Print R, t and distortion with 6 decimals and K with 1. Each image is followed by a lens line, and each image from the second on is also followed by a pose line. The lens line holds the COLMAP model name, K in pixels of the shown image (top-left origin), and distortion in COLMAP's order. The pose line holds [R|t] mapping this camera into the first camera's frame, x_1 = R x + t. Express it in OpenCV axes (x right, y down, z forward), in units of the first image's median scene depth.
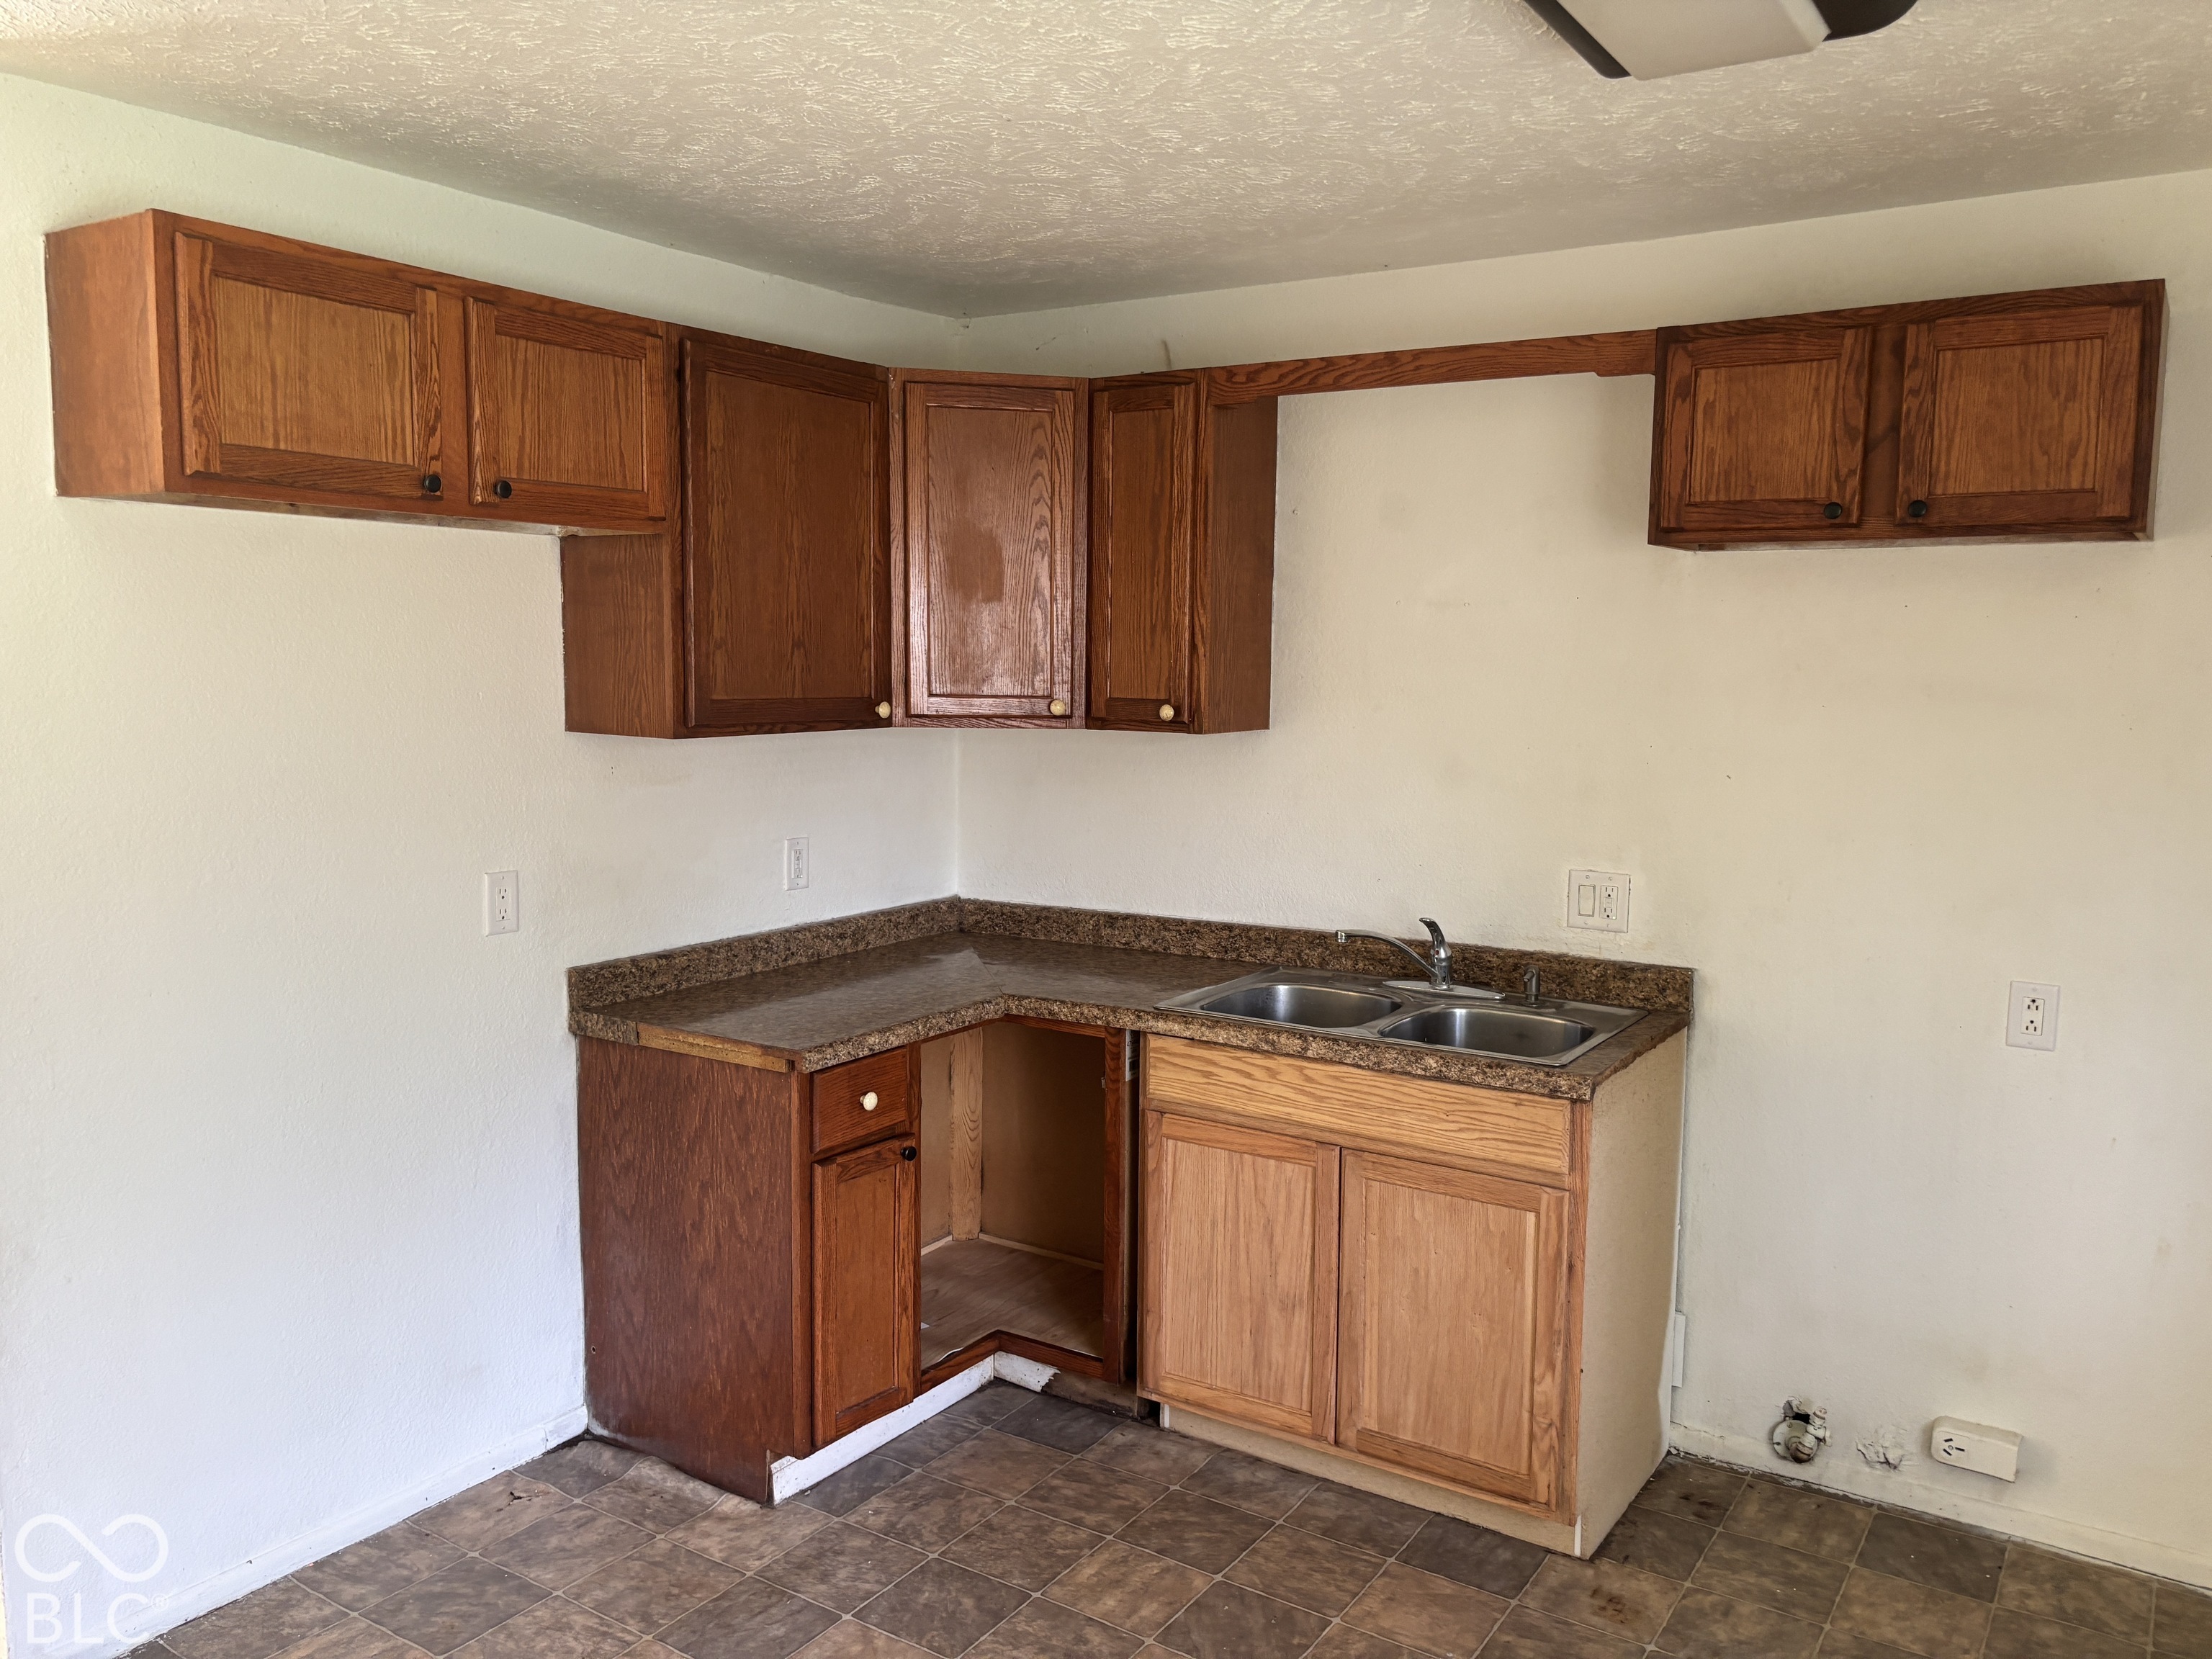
lens RADIAL K [[1649.4, 0, 1106.0], [0, 1649.4, 829.5], [0, 0, 1]] dist [0.116520, -0.134221]
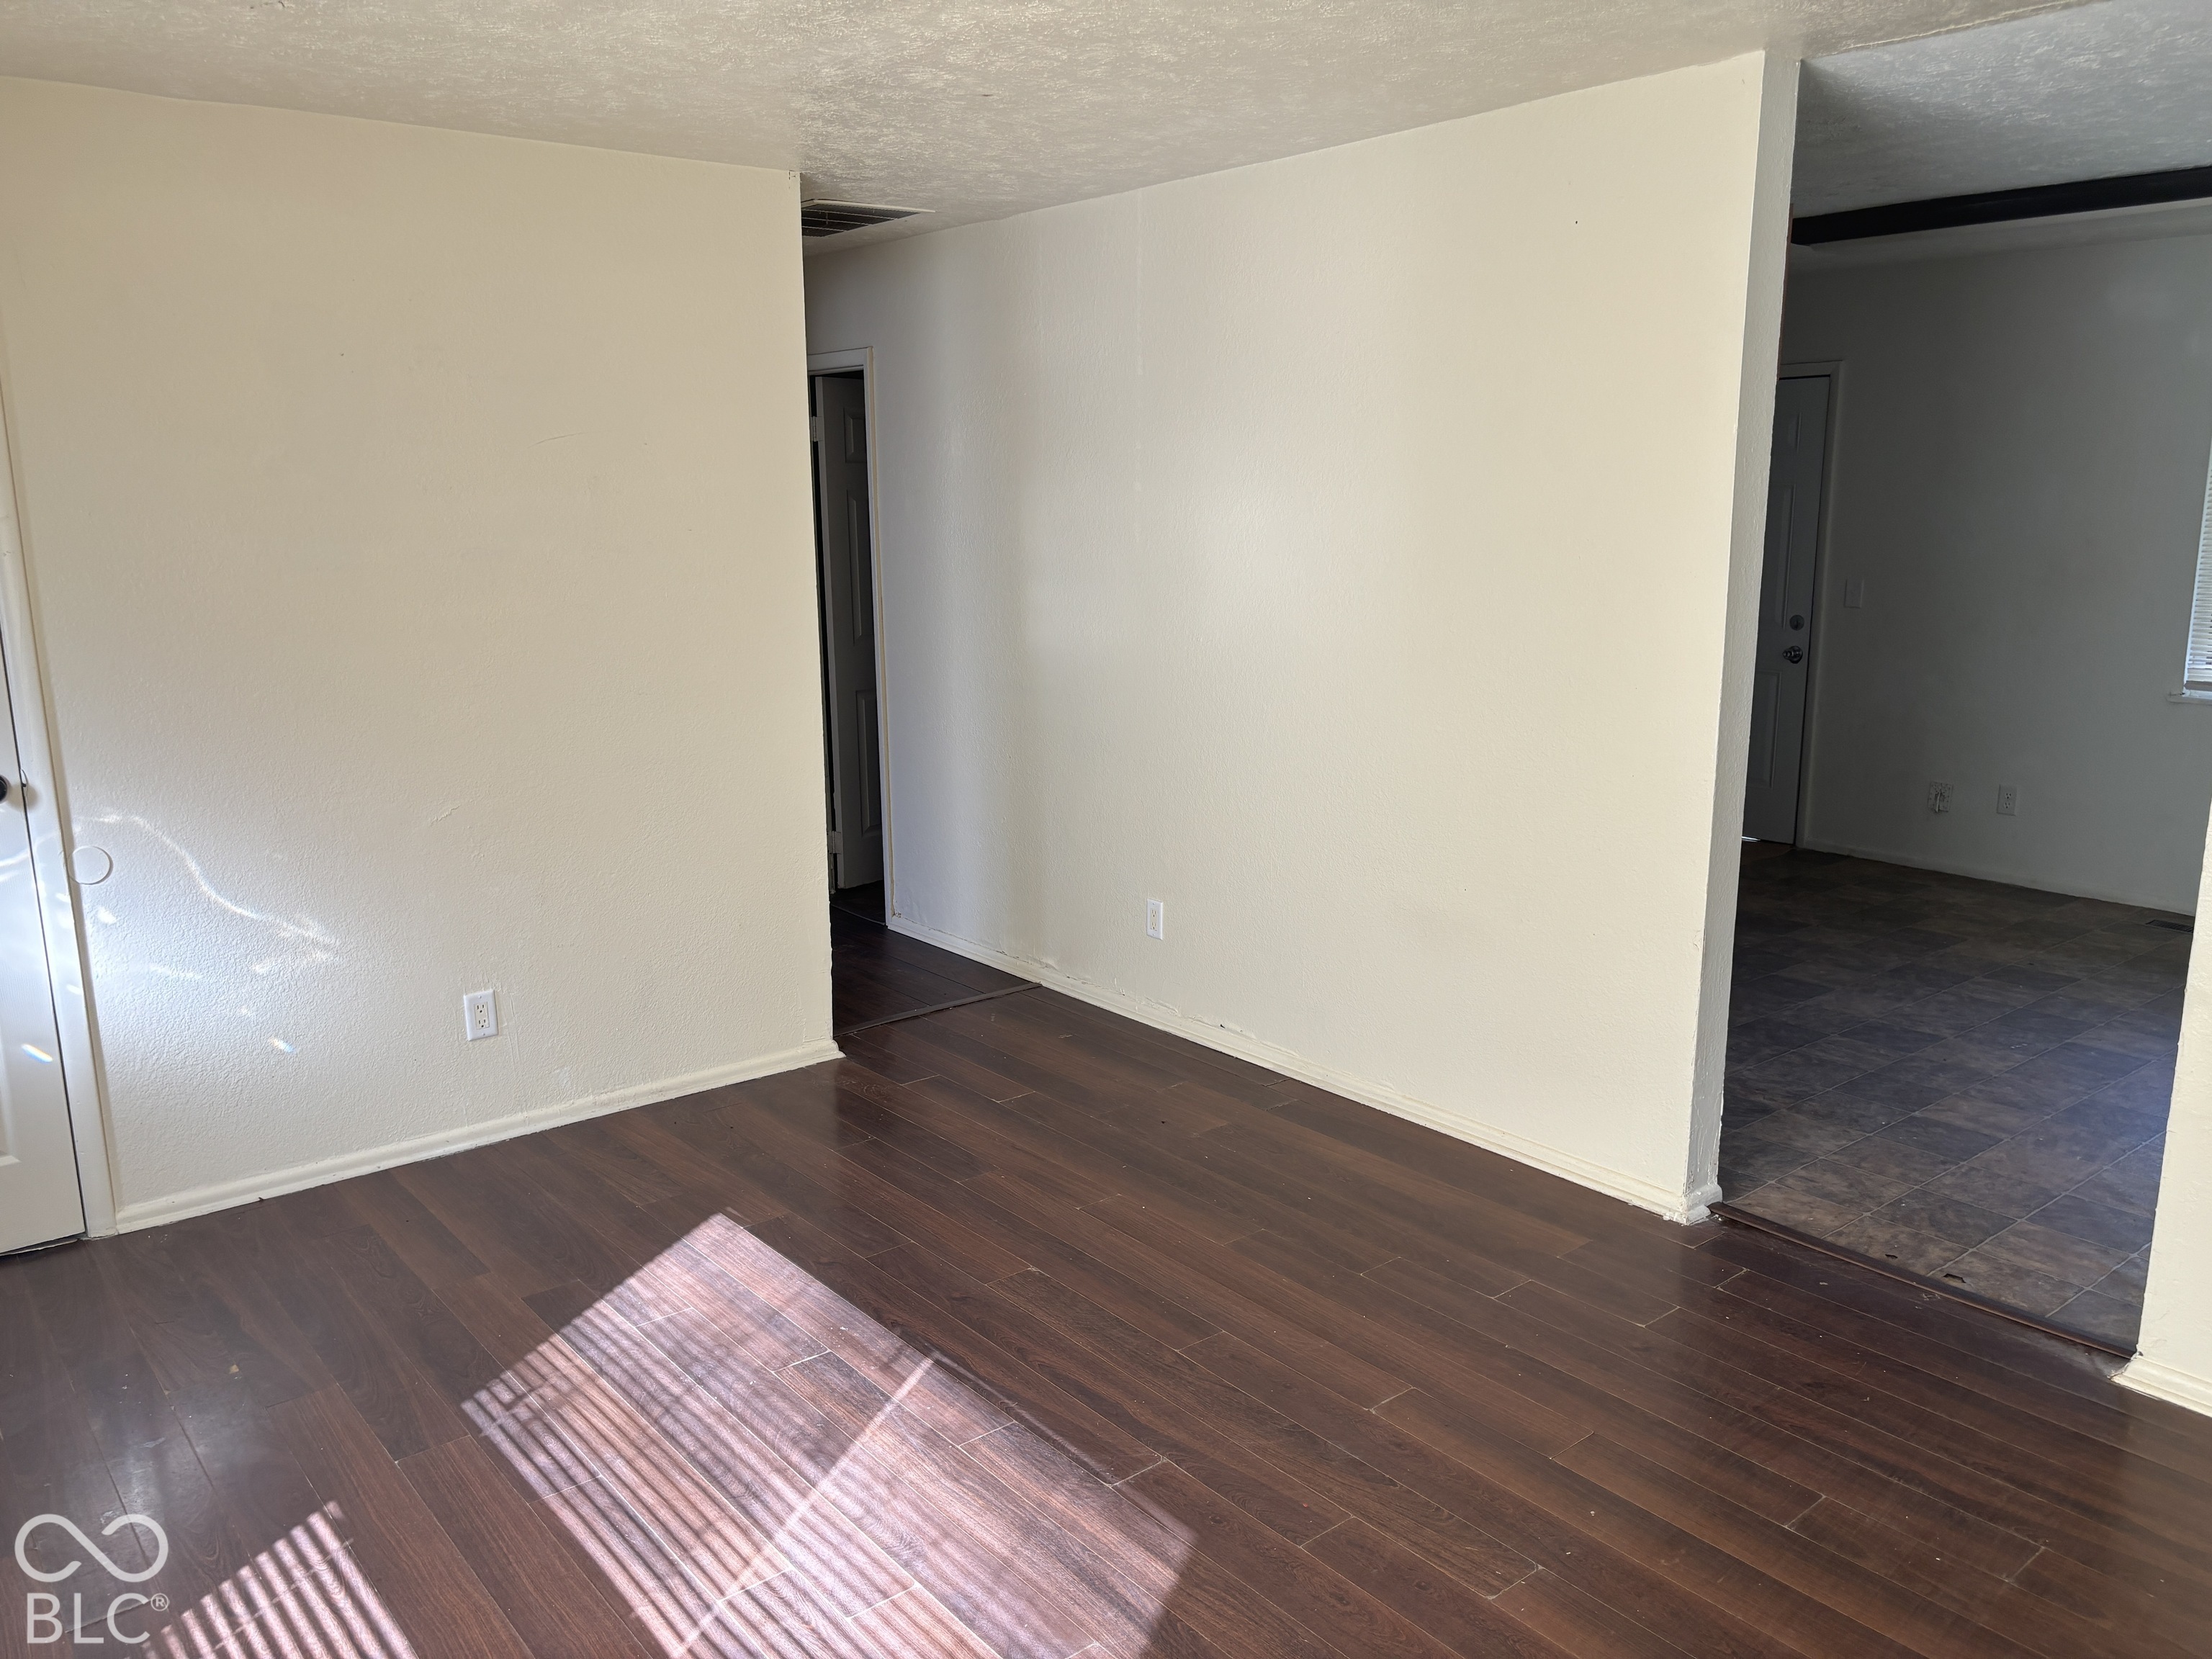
lens RADIAL K [[1649.4, 0, 1106.0], [0, 1649.4, 829.5], [0, 0, 1]] dist [0.116520, -0.134221]
pose [[0.284491, -0.199194, 0.937756, -1.798942], [0.137525, 0.976538, 0.165710, -0.156774], [-0.948763, 0.081822, 0.305210, 1.218267]]
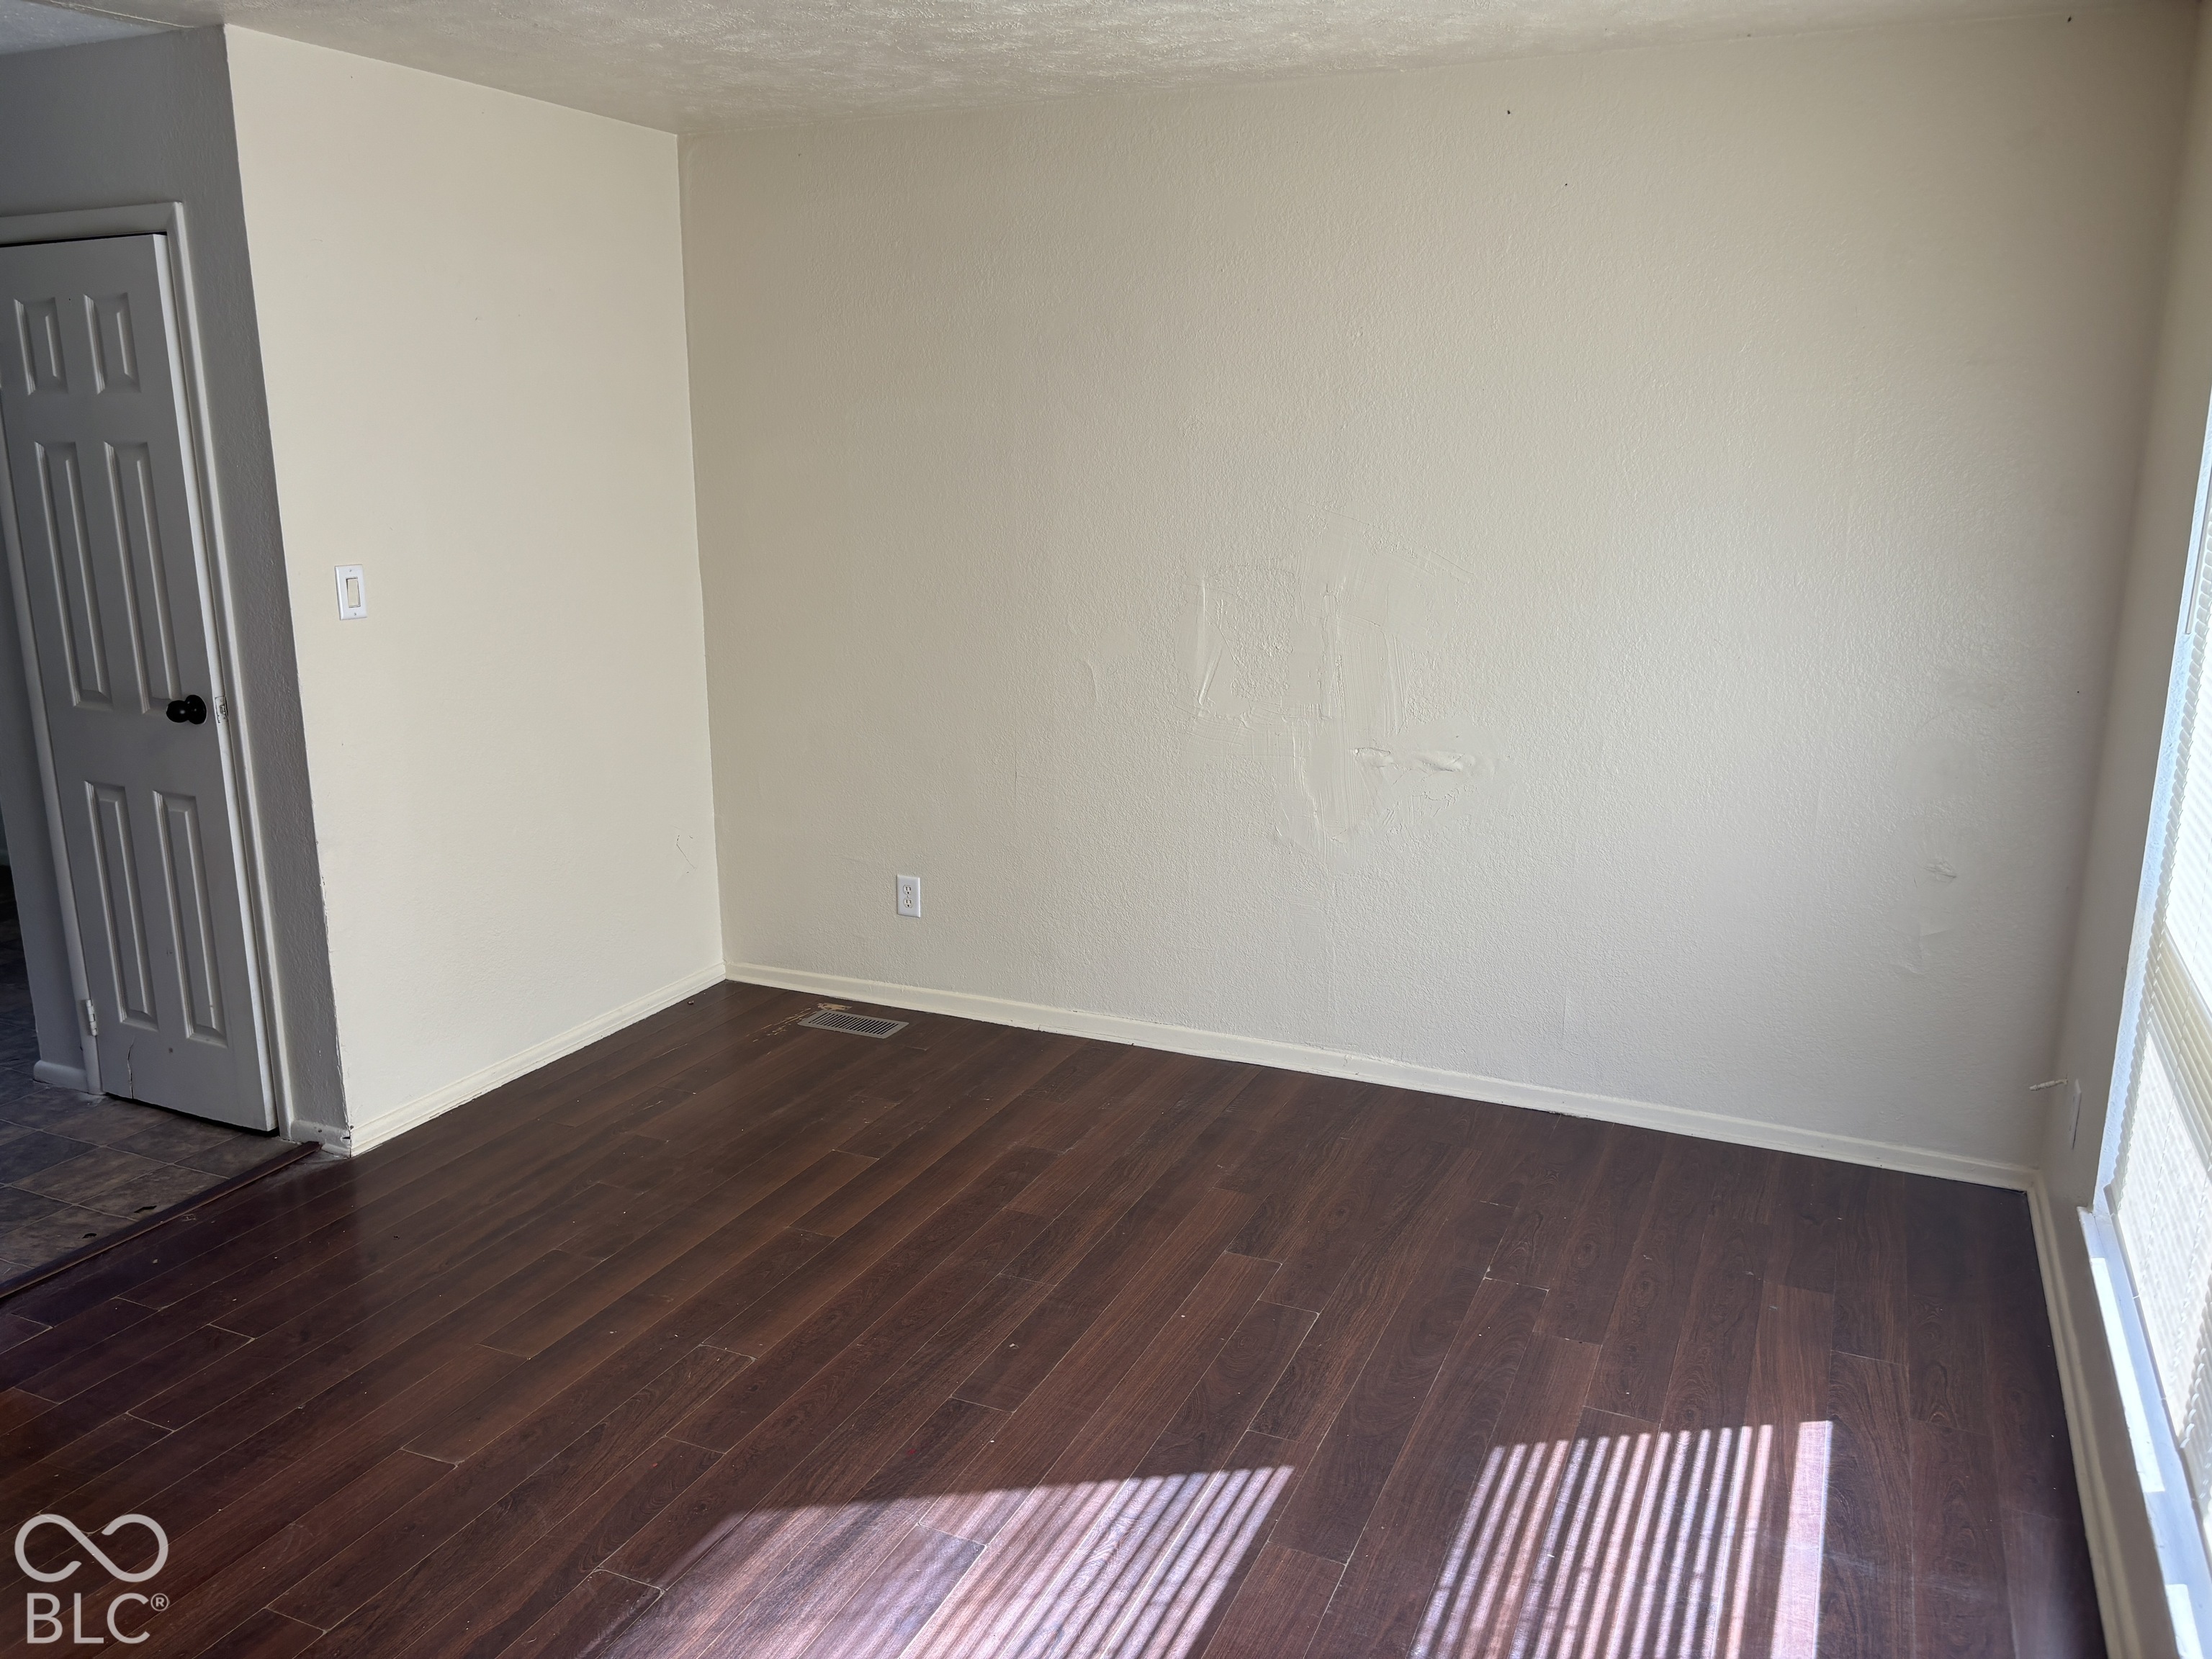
lens RADIAL K [[1649.4, 0, 1106.0], [0, 1649.4, 829.5], [0, 0, 1]] dist [0.116520, -0.134221]
pose [[-0.988651, 0.041070, -0.144511, -1.061526], [-0.013777, 0.933070, 0.359430, -0.285468], [0.149601, 0.357342, -0.921915, 2.234277]]
